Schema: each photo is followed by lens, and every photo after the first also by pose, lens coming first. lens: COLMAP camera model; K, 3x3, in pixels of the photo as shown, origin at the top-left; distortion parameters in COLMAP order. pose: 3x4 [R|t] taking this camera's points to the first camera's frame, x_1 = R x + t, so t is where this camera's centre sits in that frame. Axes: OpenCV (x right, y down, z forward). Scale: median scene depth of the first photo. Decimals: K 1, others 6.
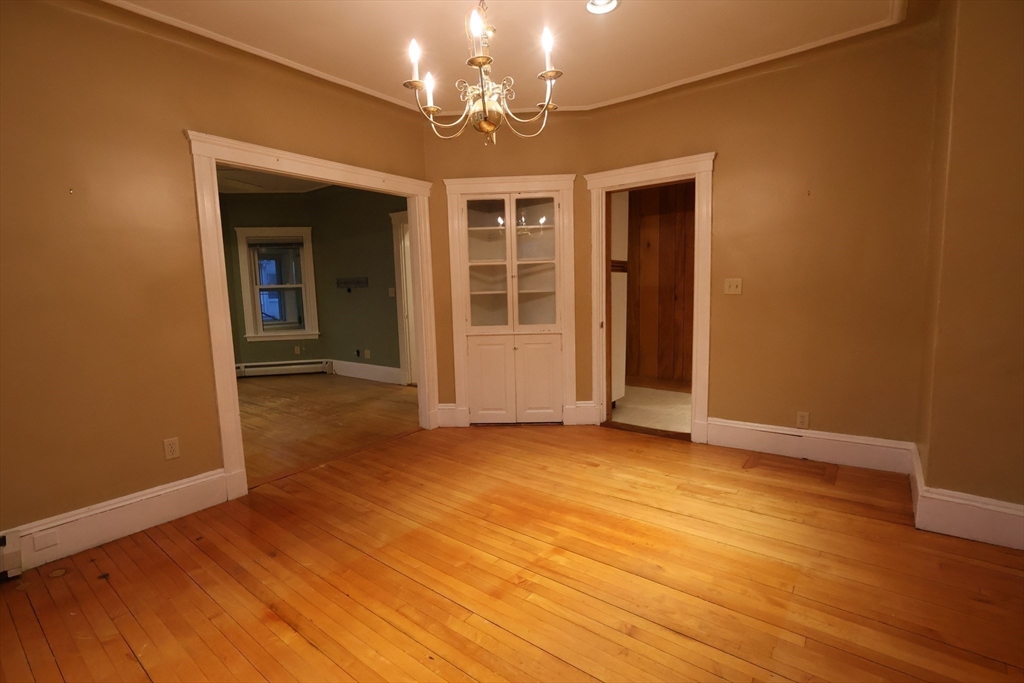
lens RADIAL K [[475.0, 0, 511.4], [0, 475.0, 340.3], [0, 0, 1]] dist [0.000982, 0.000200]
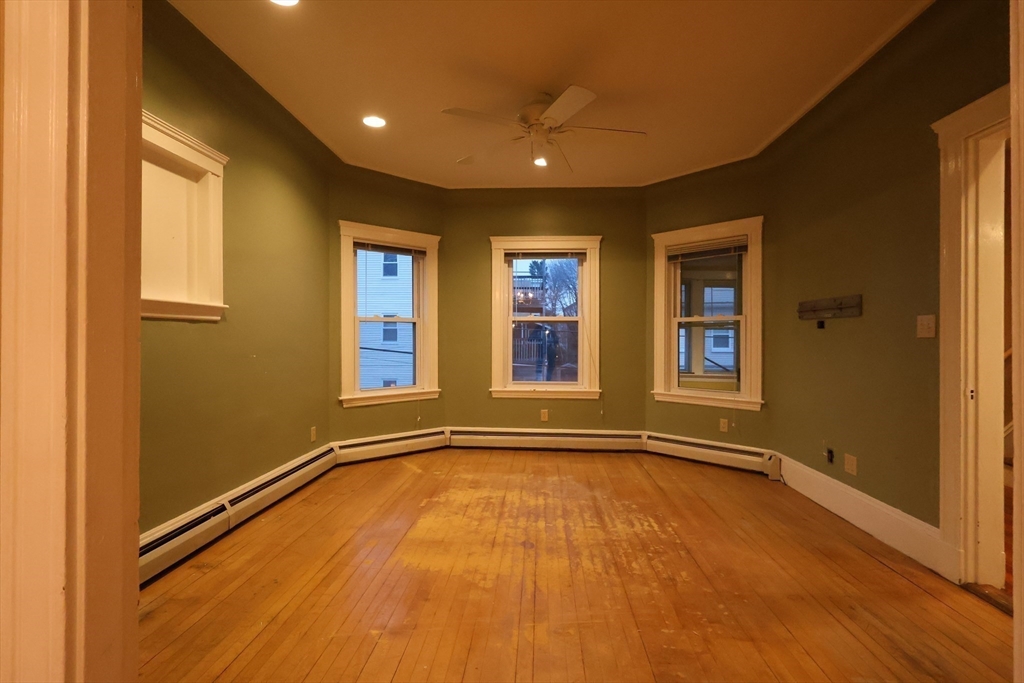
lens RADIAL K [[504.1, 0, 509.4], [0, 504.1, 338.6], [0, 0, 1]] dist [0.002524, 0.000447]
pose [[0.574000, 0.029650, -0.818318, -0.096823], [-0.115015, 0.992357, -0.044720, -0.029648], [0.810738, 0.119788, 0.573023, 0.434038]]
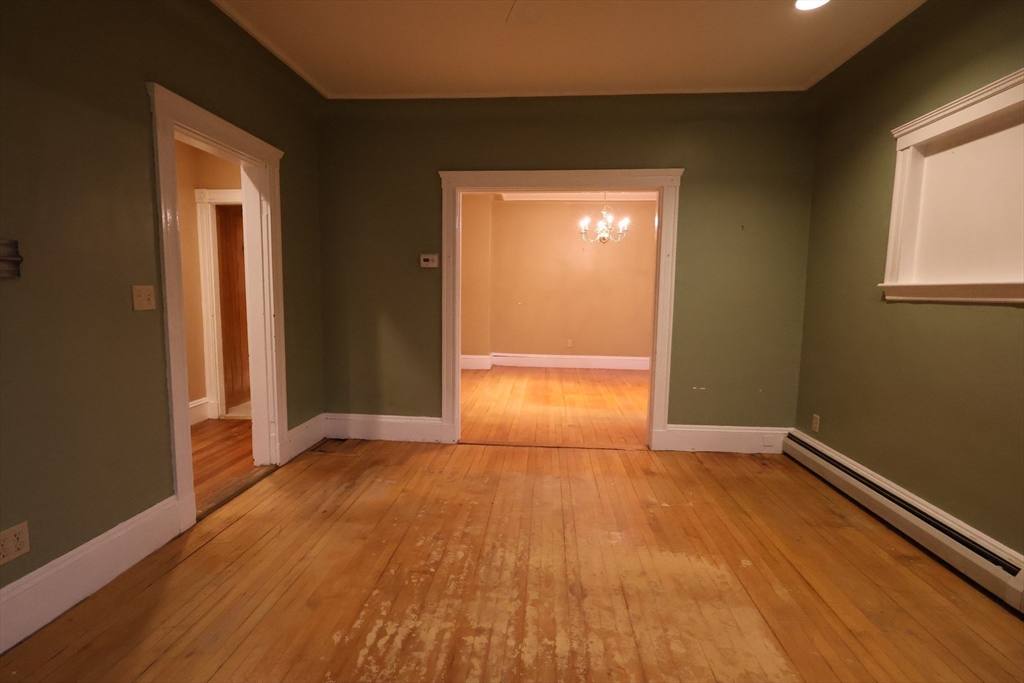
lens RADIAL K [[475.0, 0, 516.8], [0, 475.0, 337.5], [0, 0, 1]] dist [0.000982, 0.000200]
pose [[-0.570877, -0.062026, 0.818690, -0.636983], [0.099300, 0.984607, 0.143838, -0.085520], [-0.815009, 0.163409, -0.555930, 0.877094]]
